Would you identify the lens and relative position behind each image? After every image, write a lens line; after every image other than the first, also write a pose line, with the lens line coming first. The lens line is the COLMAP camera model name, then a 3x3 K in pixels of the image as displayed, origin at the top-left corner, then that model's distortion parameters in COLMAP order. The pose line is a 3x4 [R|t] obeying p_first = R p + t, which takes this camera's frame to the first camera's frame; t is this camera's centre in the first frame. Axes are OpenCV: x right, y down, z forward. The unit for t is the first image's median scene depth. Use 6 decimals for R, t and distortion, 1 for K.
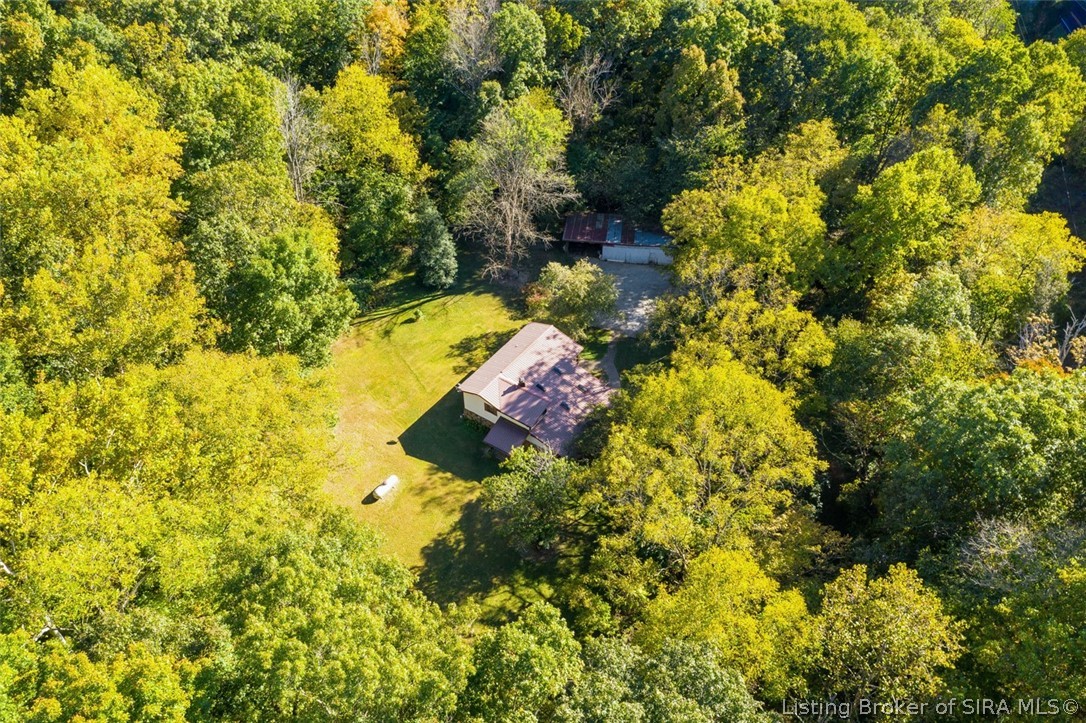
lens RADIAL K [[862.7, 0, 543.0], [0, 862.7, 361.5], [0, 0, 1]] dist [-0.006796, 0.003322]
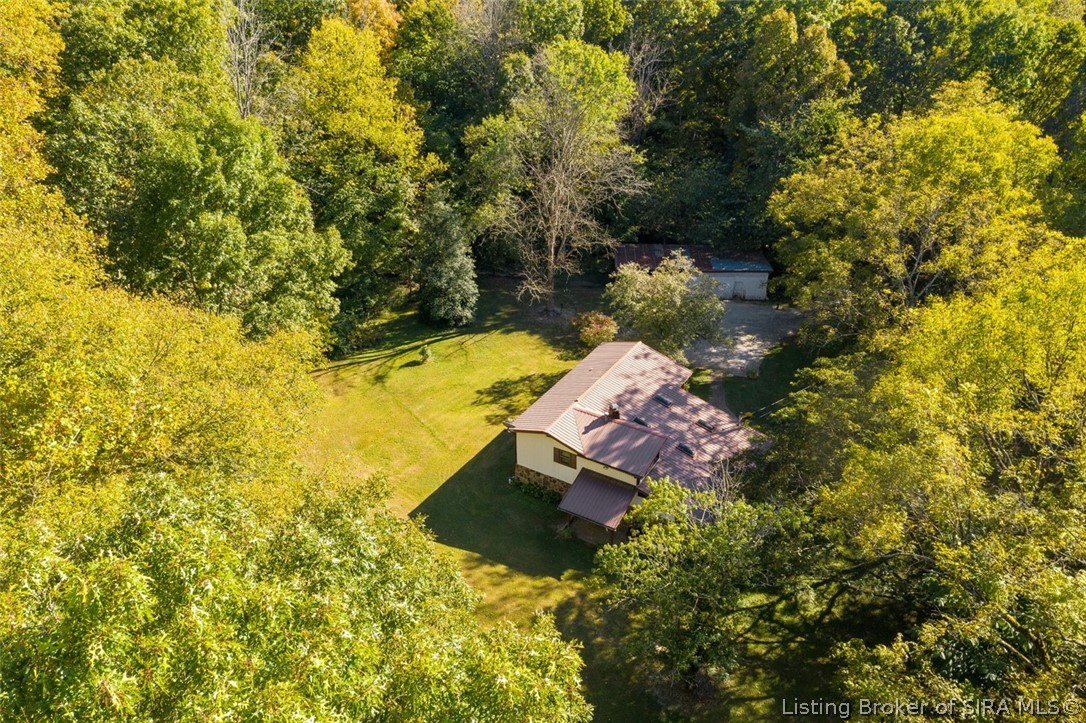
lens RADIAL K [[862.7, 0, 543.0], [0, 862.7, 361.5], [0, 0, 1]] dist [-0.006796, 0.003322]
pose [[0.998139, -0.027328, 0.054516, -0.090875], [0.038112, 0.977421, -0.207835, 0.097663], [-0.047606, 0.209526, 0.976644, 0.339549]]
